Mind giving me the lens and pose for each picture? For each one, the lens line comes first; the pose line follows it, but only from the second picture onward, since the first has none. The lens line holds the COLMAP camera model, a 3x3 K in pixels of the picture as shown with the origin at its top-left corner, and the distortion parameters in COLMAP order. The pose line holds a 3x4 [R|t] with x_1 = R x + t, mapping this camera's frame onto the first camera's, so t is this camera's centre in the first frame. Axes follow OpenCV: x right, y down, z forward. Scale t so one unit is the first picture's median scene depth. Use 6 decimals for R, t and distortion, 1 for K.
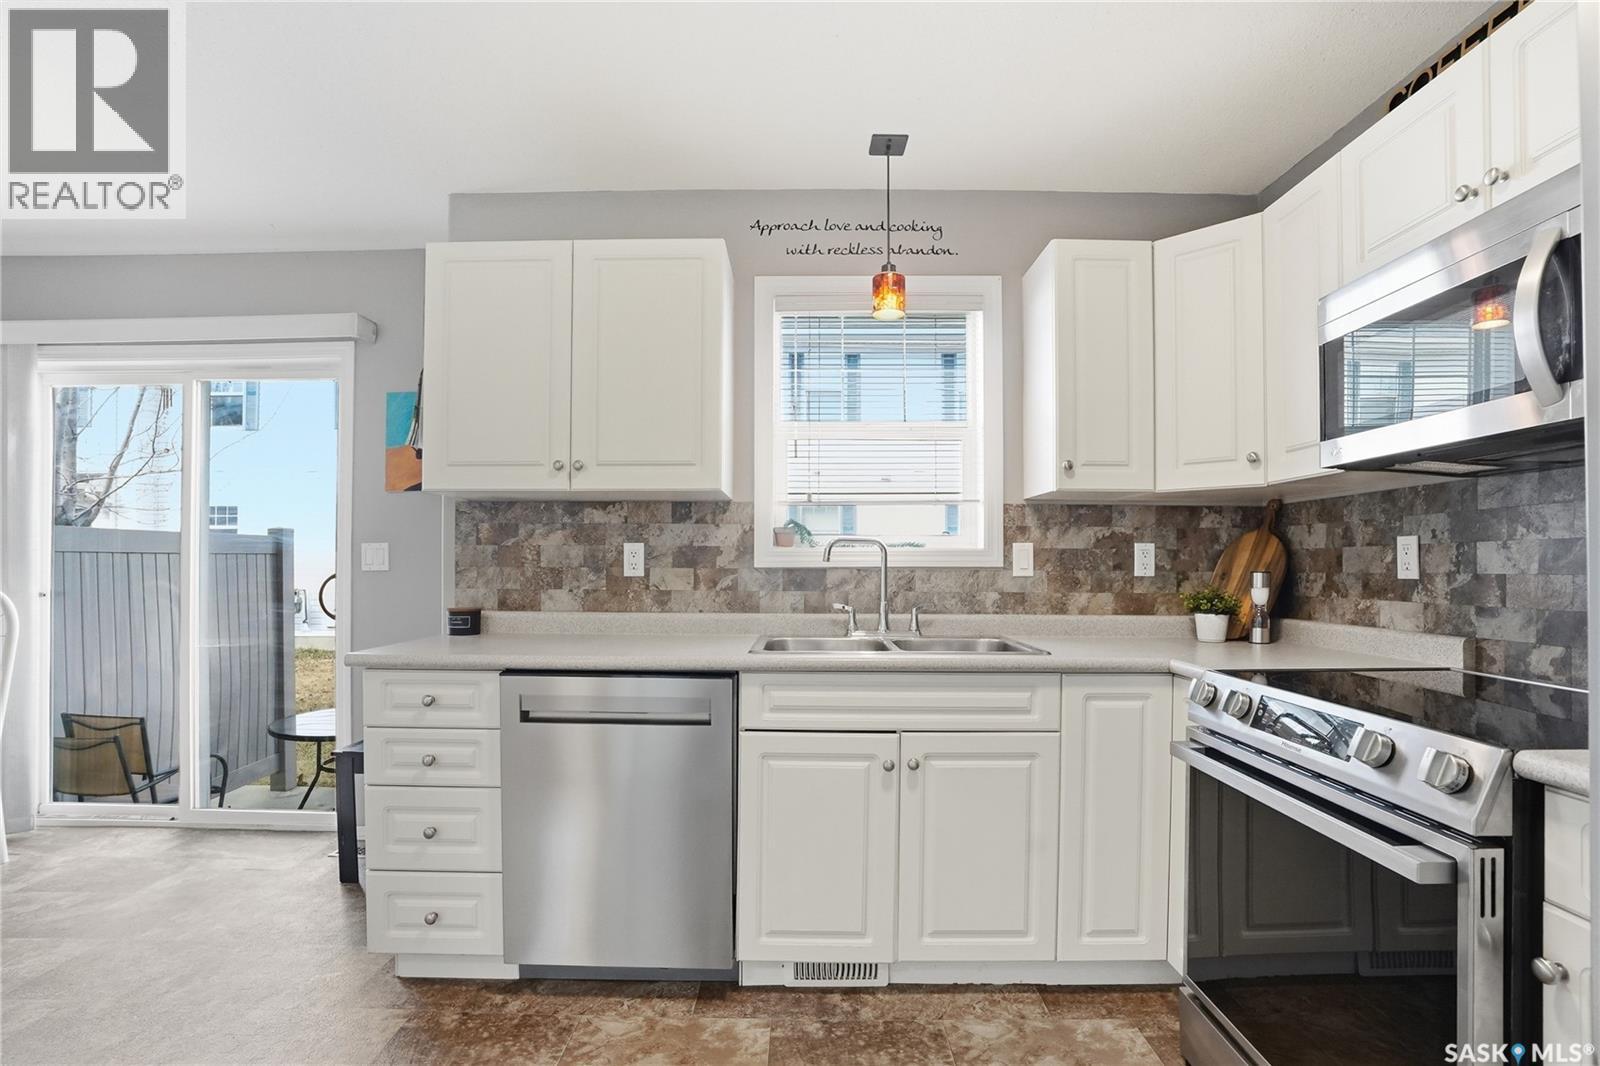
lens RADIAL K [[774.0, 0, 791.3], [0, 774.0, 562.5], [0, 0, 1]] dist [-0.039158, 0.002144]
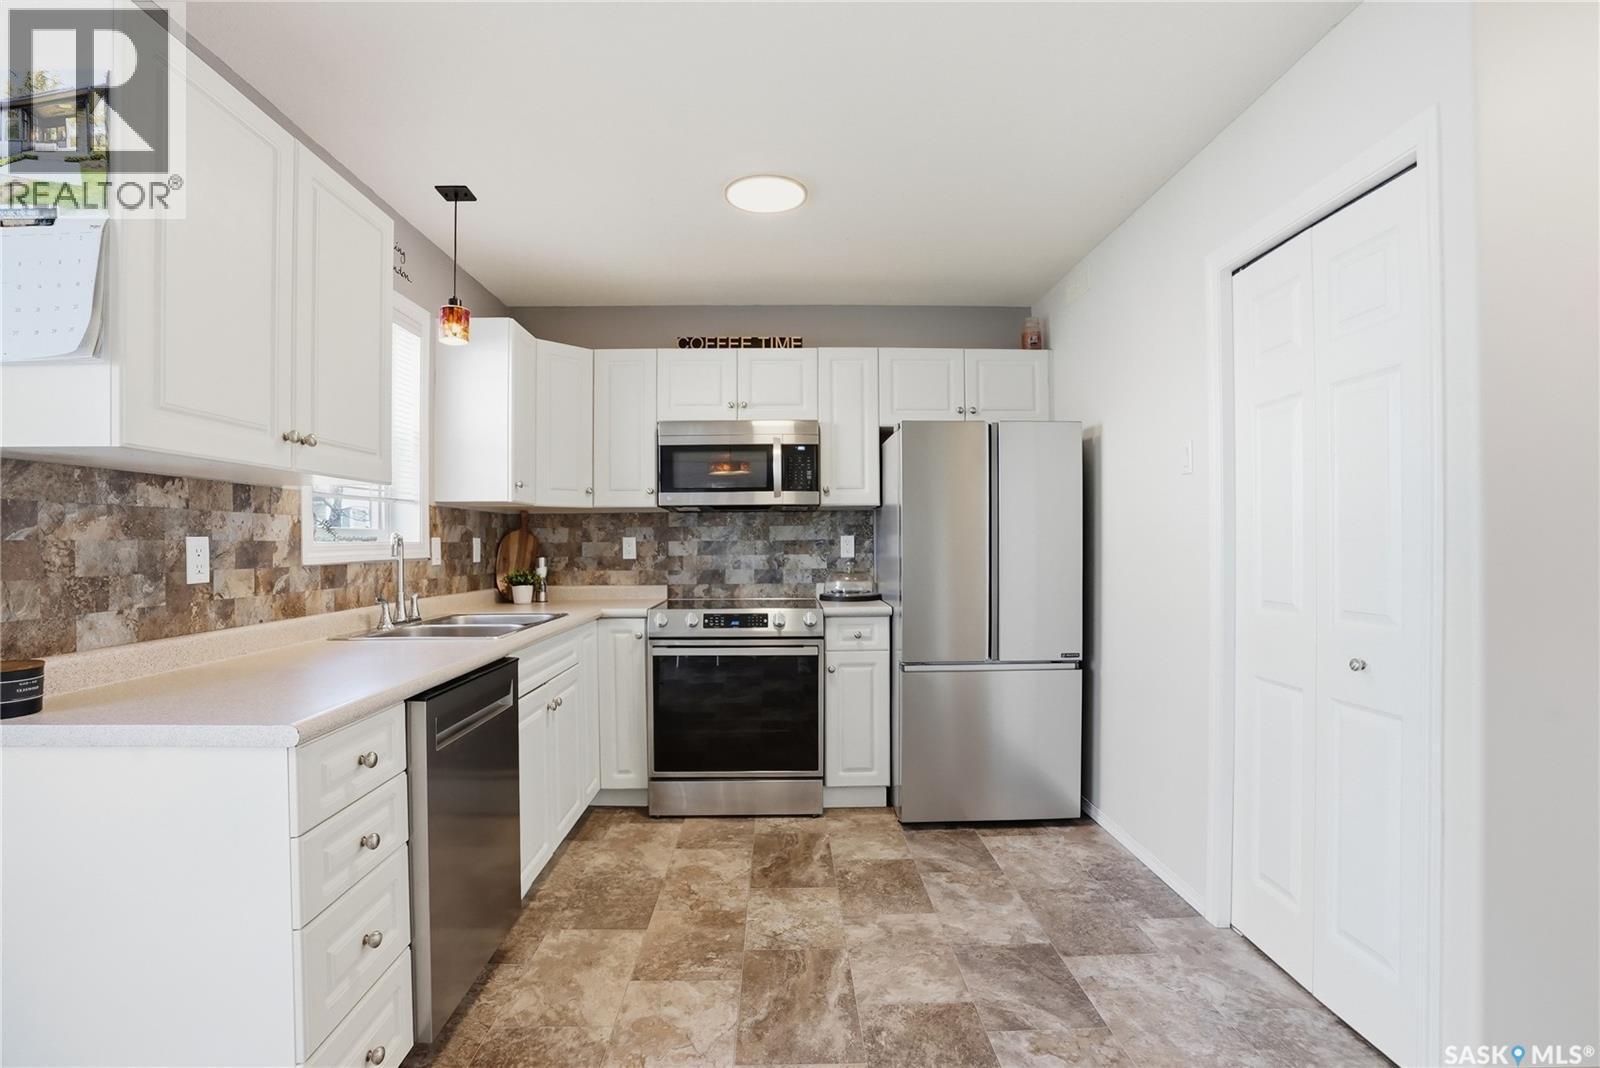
lens RADIAL K [[774.0, 0, 792.3], [0, 774.0, 541.4], [0, 0, 1]] dist [-0.039158, 0.002144]
pose [[-0.033908, -0.003636, 0.999418, -0.925706], [-0.000405, 0.999993, 0.003625, -0.023763], [-0.999425, -0.000282, -0.033910, 0.474675]]
